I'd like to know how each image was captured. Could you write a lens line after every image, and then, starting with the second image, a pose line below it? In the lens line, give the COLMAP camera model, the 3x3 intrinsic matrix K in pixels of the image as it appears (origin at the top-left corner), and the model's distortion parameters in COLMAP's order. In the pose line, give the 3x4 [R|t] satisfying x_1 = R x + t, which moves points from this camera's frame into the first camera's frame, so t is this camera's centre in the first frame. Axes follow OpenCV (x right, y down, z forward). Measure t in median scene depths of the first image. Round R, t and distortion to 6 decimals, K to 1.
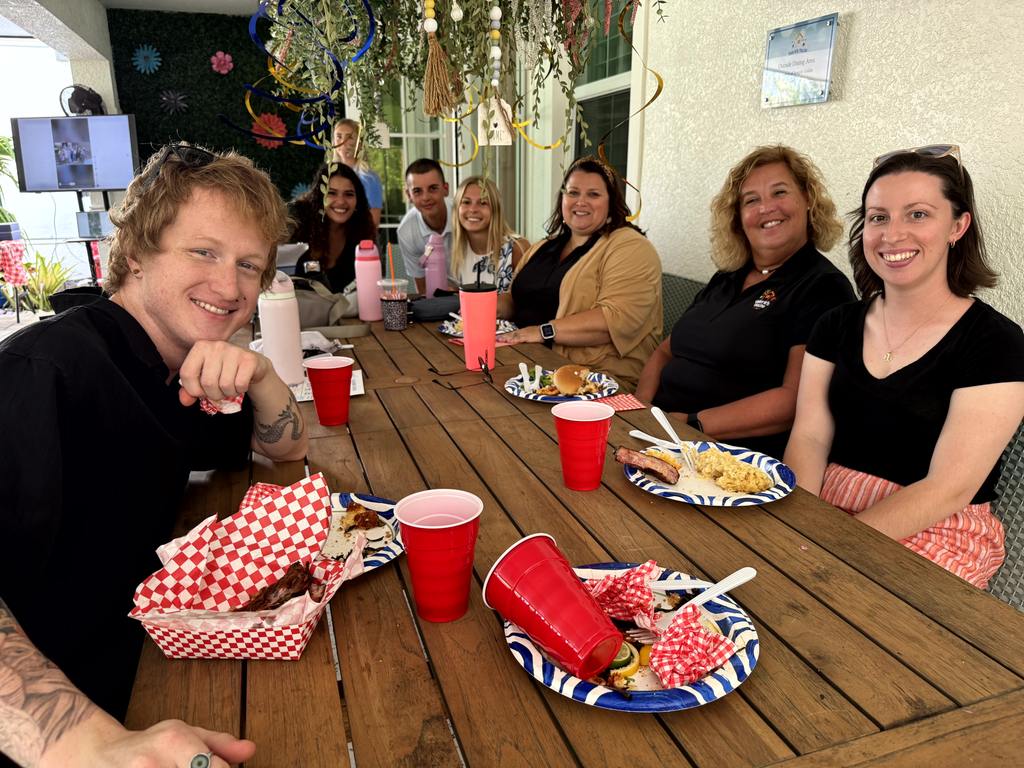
lens RADIAL K [[743.3, 0, 512.0], [0, 743.3, 384.0], [0, 0, 1]] dist [0.098568, -0.203644]
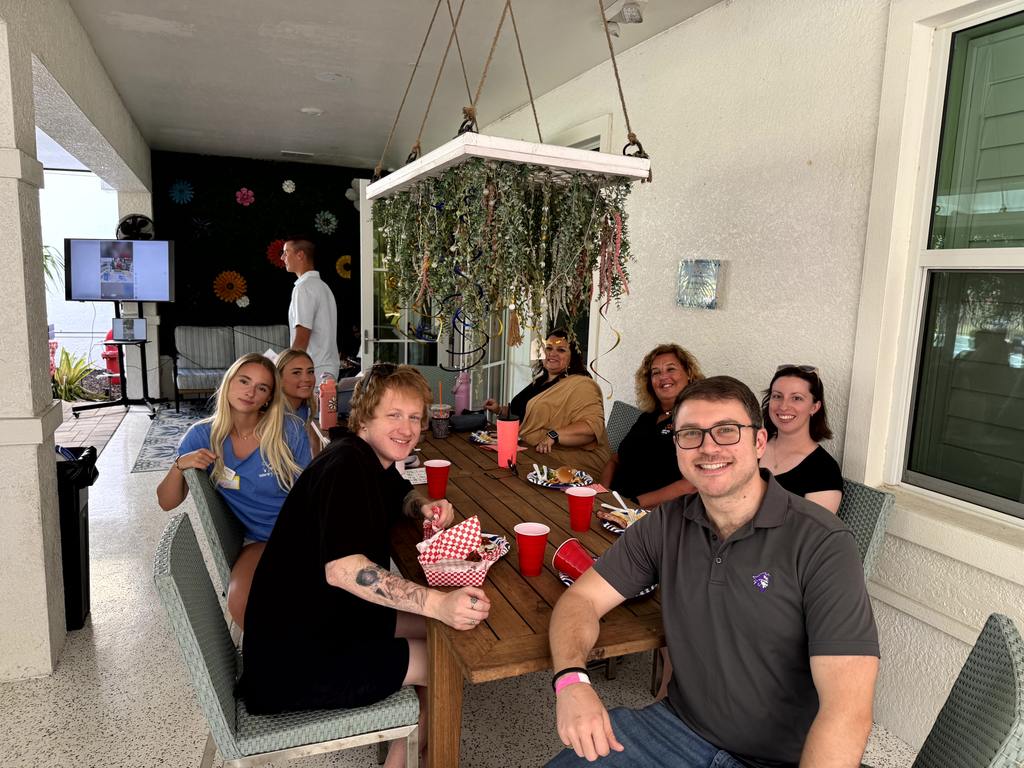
lens RADIAL K [[743.3, 0, 512.0], [0, 743.3, 384.0], [0, 0, 1]] dist [0.098568, -0.203644]
pose [[0.997339, 0.025551, 0.068280, -0.177521], [-0.017399, 0.992928, -0.117433, -0.010307], [-0.070798, 0.115932, 0.990731, -0.774892]]
